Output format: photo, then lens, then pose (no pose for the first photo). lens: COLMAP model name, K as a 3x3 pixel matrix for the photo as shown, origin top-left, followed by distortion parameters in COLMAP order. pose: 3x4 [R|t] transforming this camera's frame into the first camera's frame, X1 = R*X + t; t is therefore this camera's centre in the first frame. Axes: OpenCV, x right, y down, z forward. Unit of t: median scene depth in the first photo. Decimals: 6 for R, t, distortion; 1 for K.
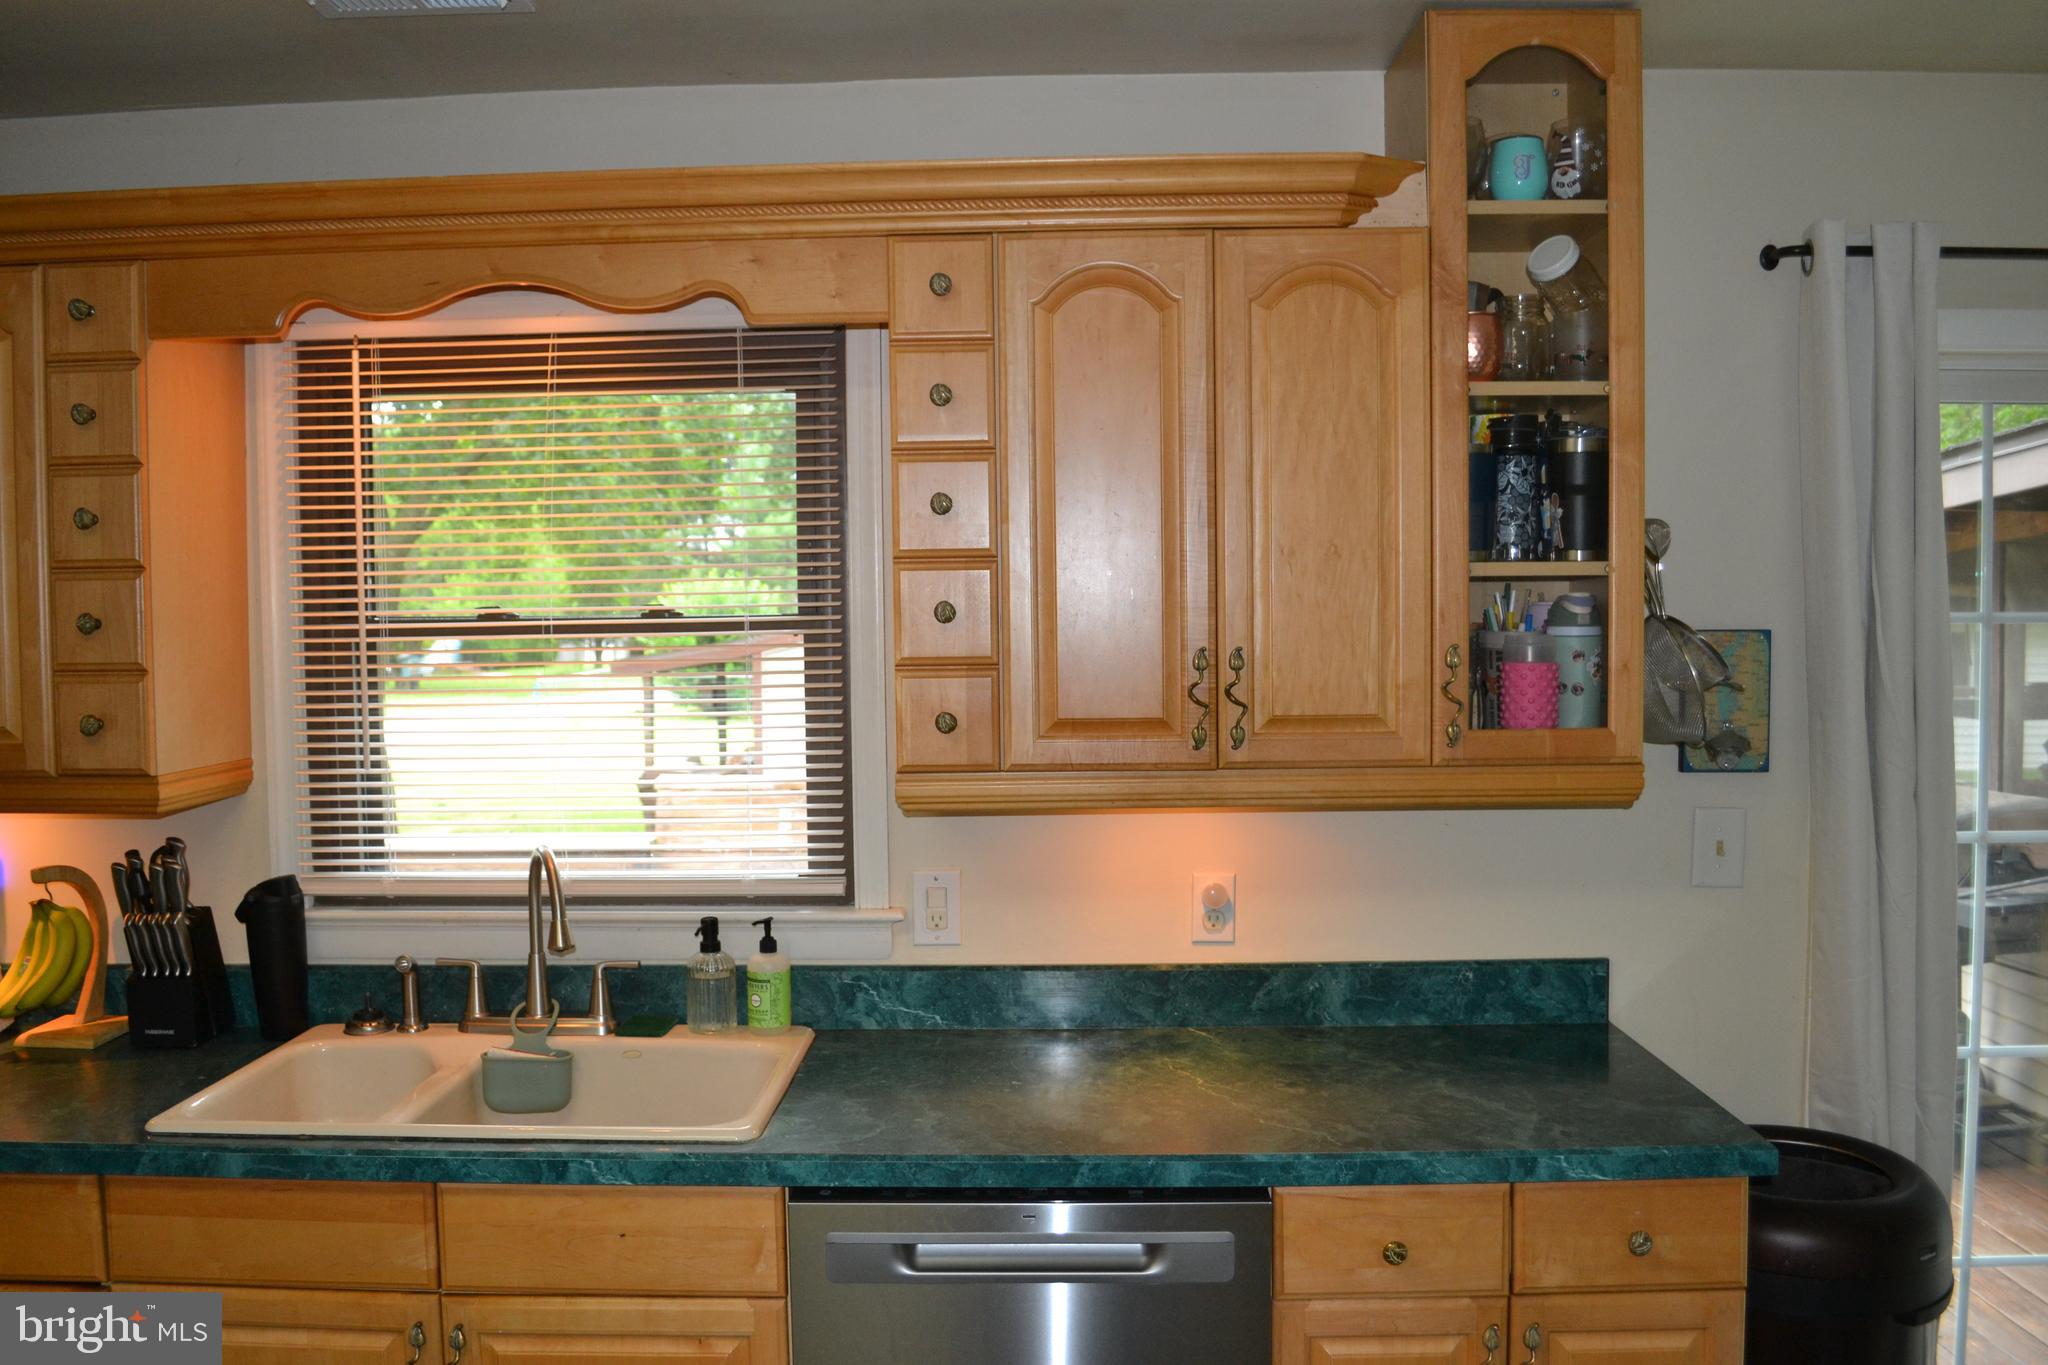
lens RADIAL K [[1677.7, 0, 1002.9], [0, 1677.7, 680.3], [0, 0, 1]] dist [-0.079901, 0.005502]
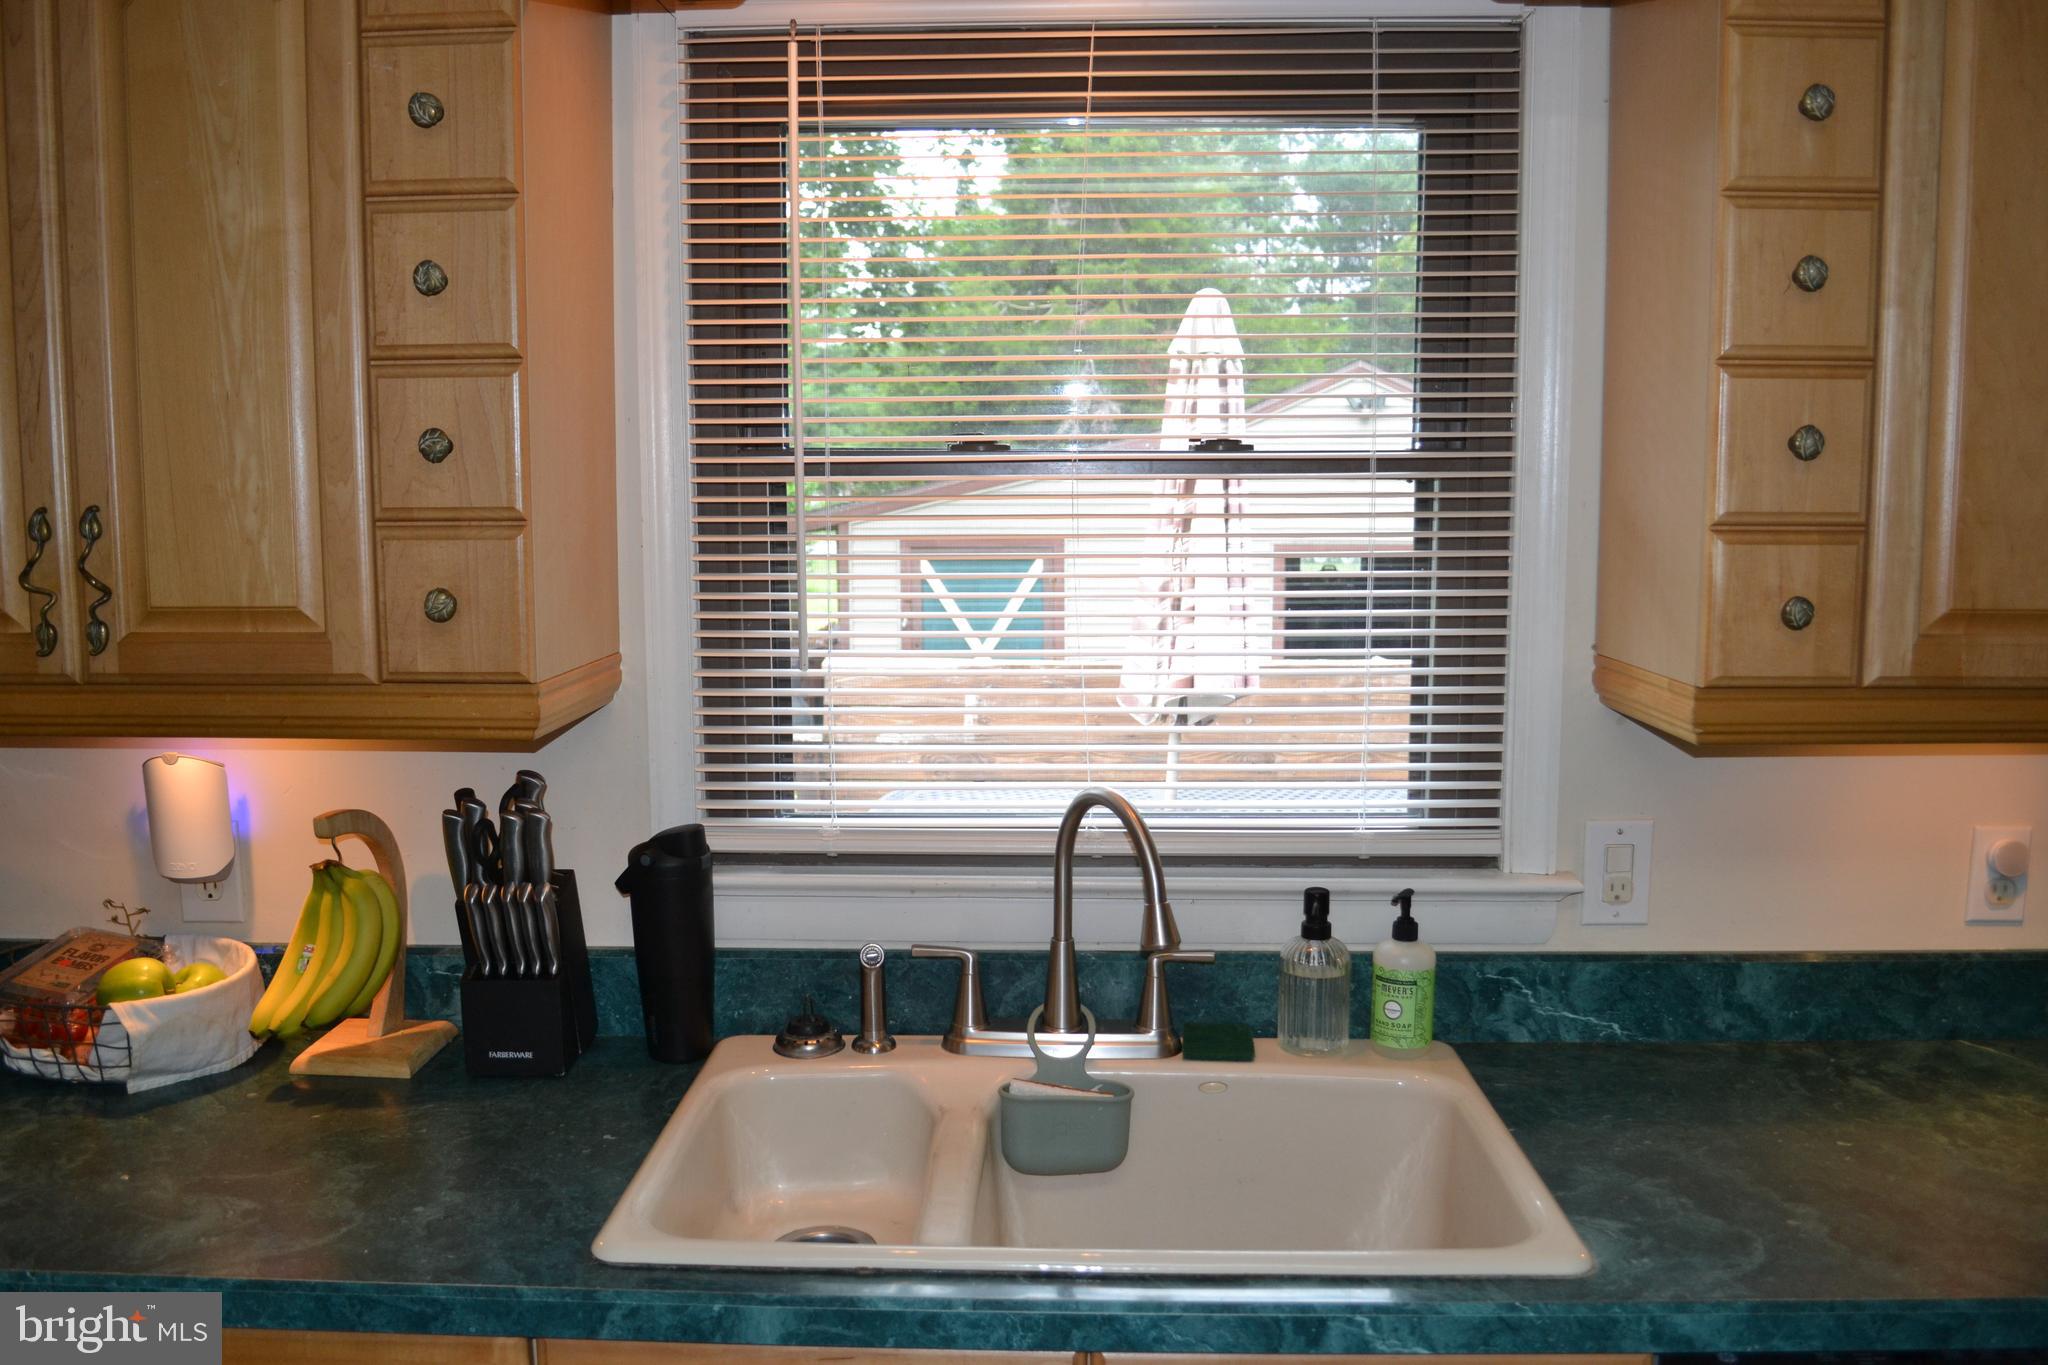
lens RADIAL K [[1677.7, 0, 1002.9], [0, 1677.7, 680.3], [0, 0, 1]] dist [-0.079901, 0.005502]
pose [[0.999947, 0.009706, -0.003293, -0.305914], [-0.009432, 0.997145, 0.074915, 0.005547], [0.004011, -0.074880, 0.997184, 0.319531]]
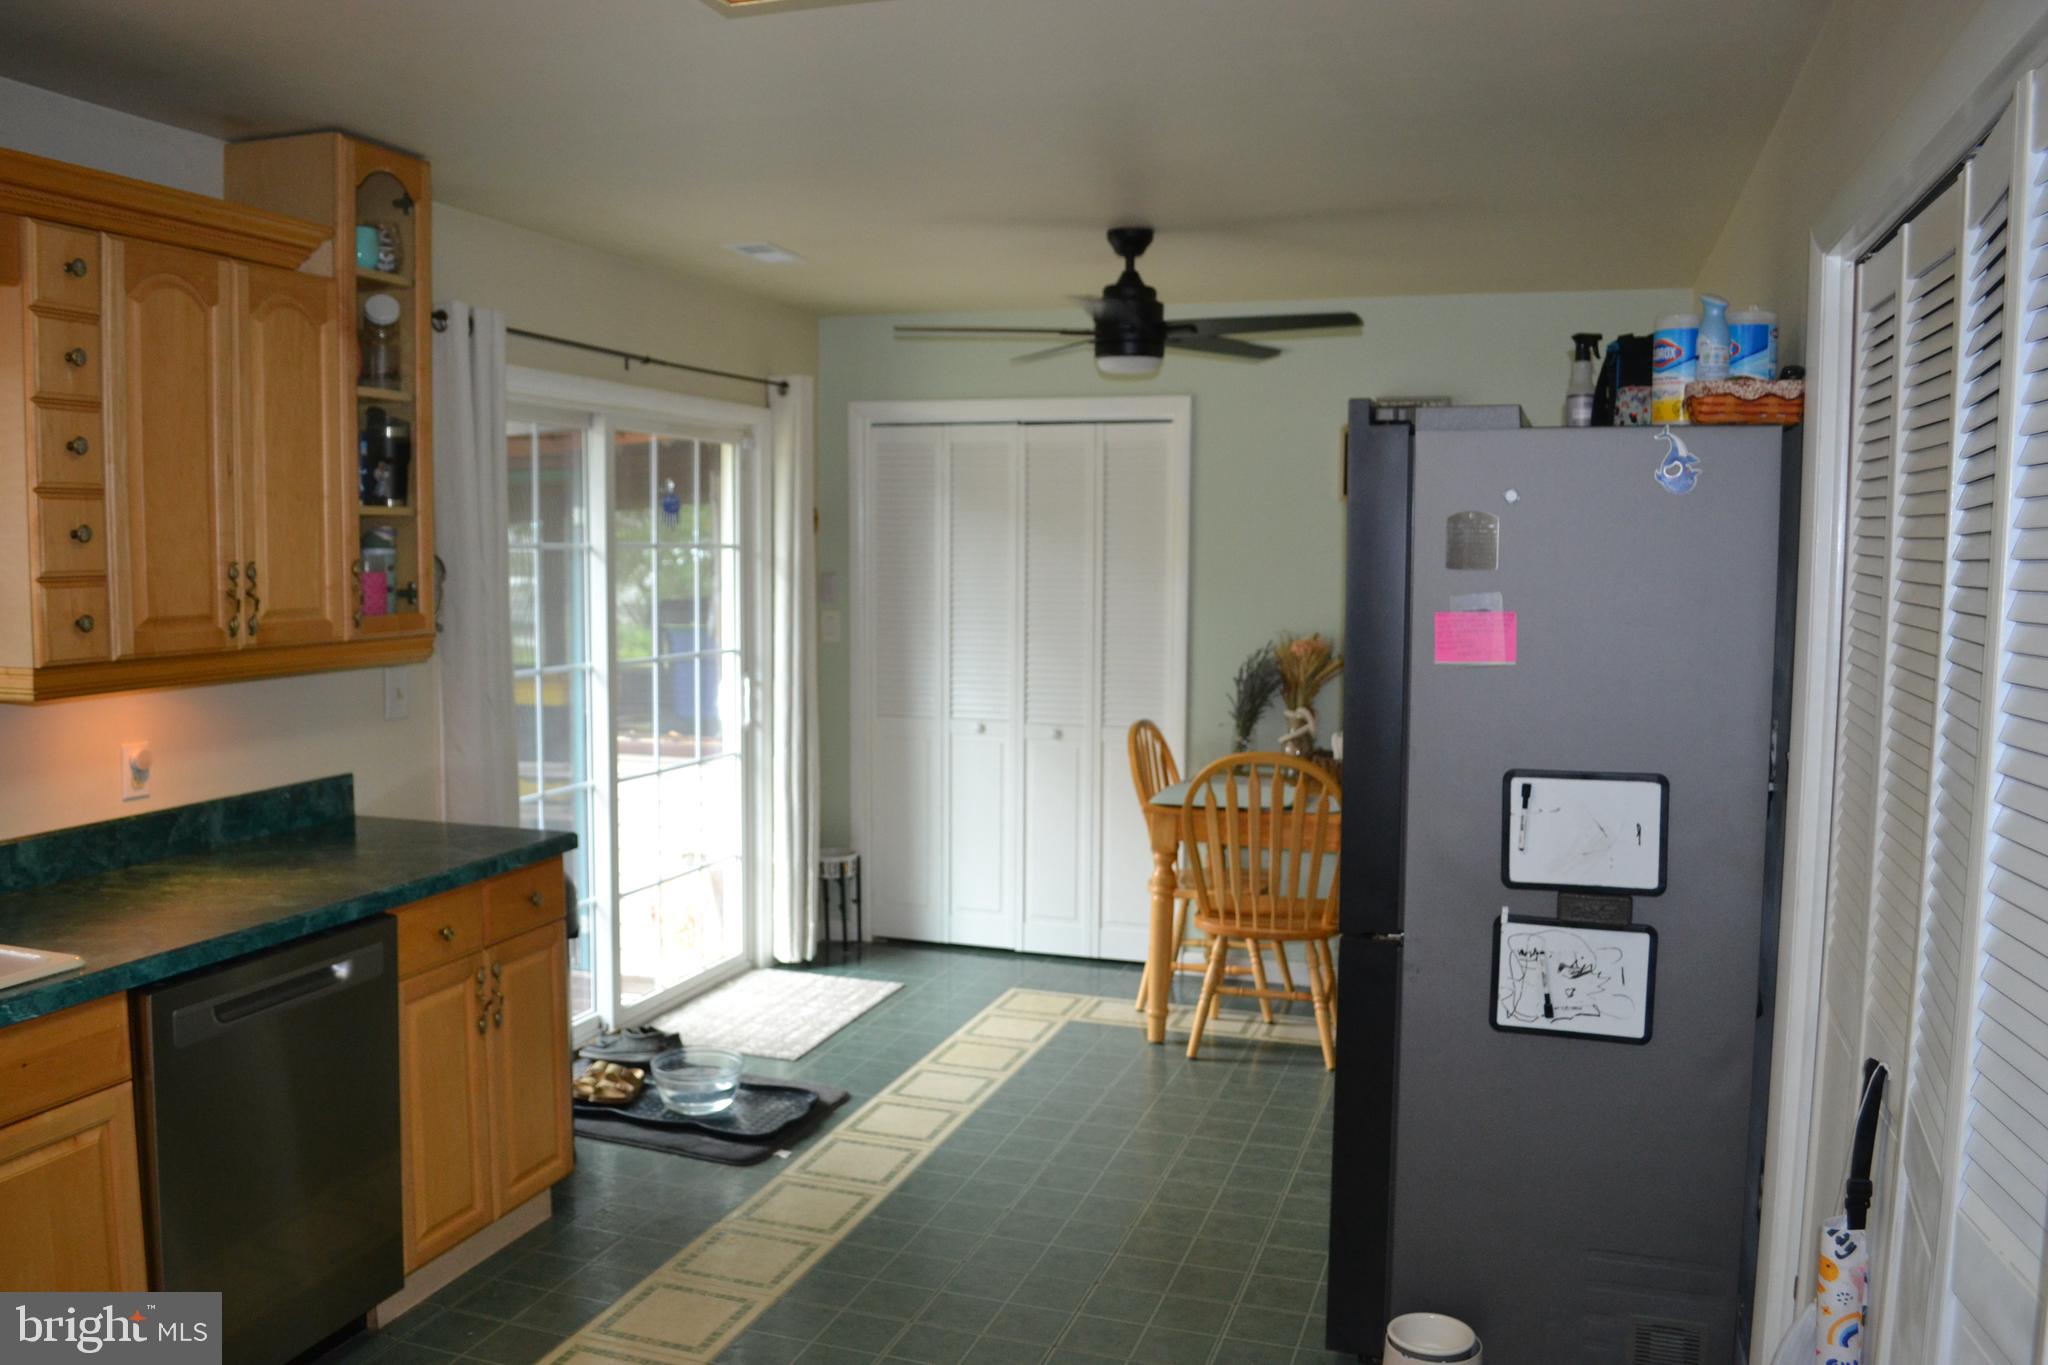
lens RADIAL K [[1629.0, 0, 1024.0], [0, 1629.0, 682.5], [0, 0, 1]] dist [-0.074085, -0.001097]
pose [[0.282041, -0.069546, 0.956878, -0.860000], [0.034562, 0.997458, 0.062309, 0.017403], [-0.958780, 0.015498, 0.283728, 0.006498]]
